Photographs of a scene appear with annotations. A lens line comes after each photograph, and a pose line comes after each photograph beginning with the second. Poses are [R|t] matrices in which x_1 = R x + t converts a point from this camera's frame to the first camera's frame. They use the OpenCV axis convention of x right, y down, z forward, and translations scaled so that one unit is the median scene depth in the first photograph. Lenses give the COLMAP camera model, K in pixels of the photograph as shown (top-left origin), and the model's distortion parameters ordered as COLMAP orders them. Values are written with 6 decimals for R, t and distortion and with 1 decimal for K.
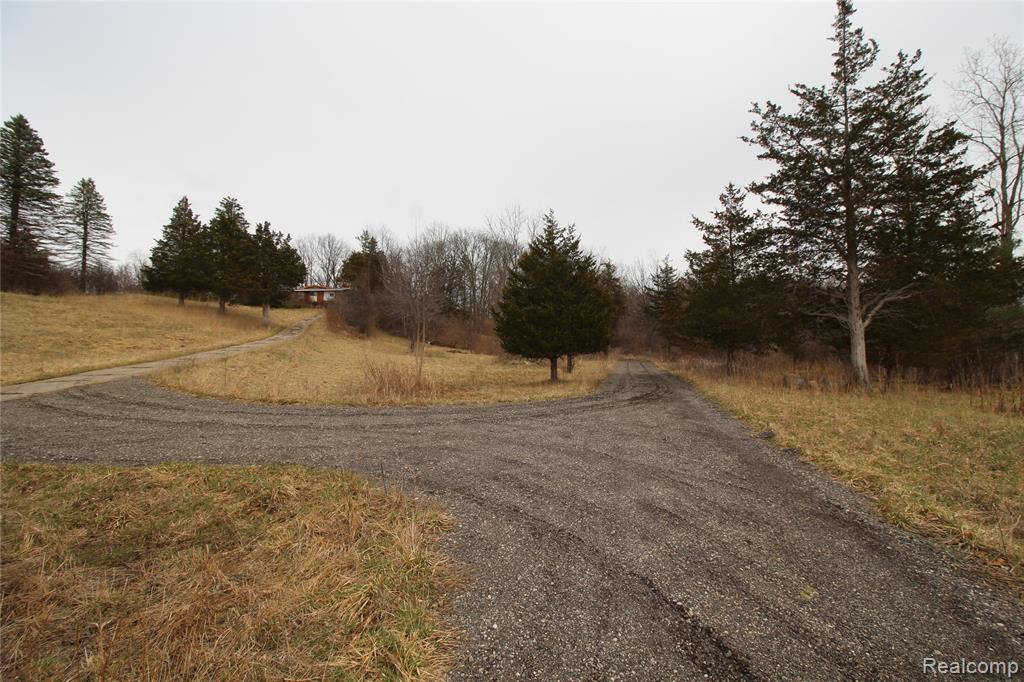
lens RADIAL K [[492.6, 0, 512.0], [0, 492.6, 341.0], [0, 0, 1]] dist [-0.038273, -0.000270]
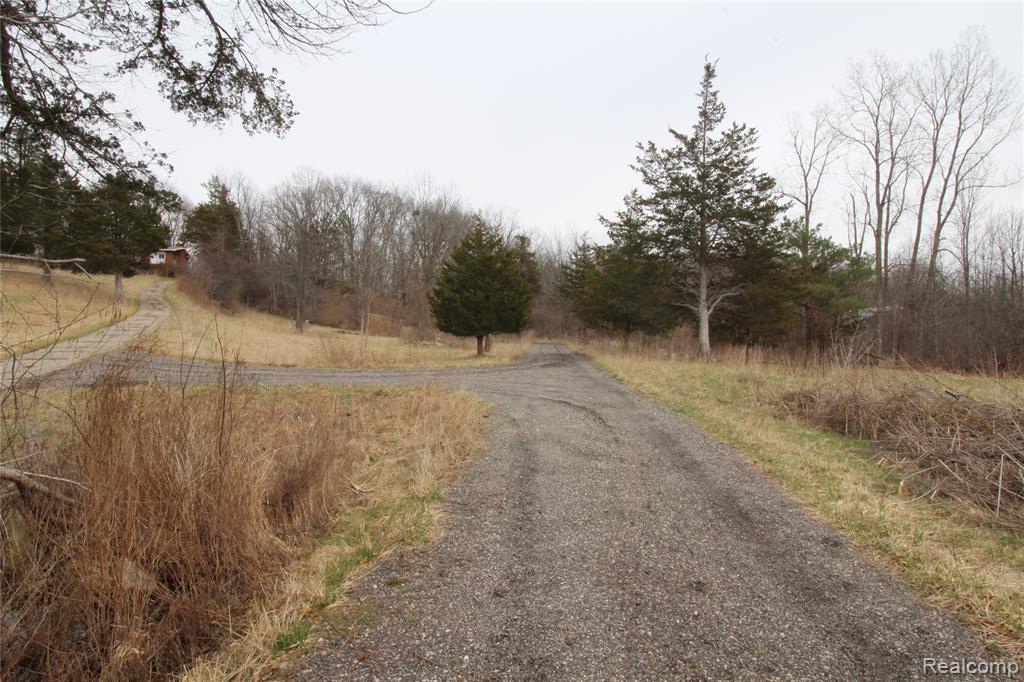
lens RADIAL K [[654.3, 0, 512.0], [0, 654.3, 341.0], [0, 0, 1]] dist [-0.002549, -0.000391]
pose [[0.983057, 0.007295, 0.183157, -0.107828], [-0.012826, 0.999496, 0.029029, -0.000631], [-0.182853, -0.030886, 0.982655, -0.475322]]
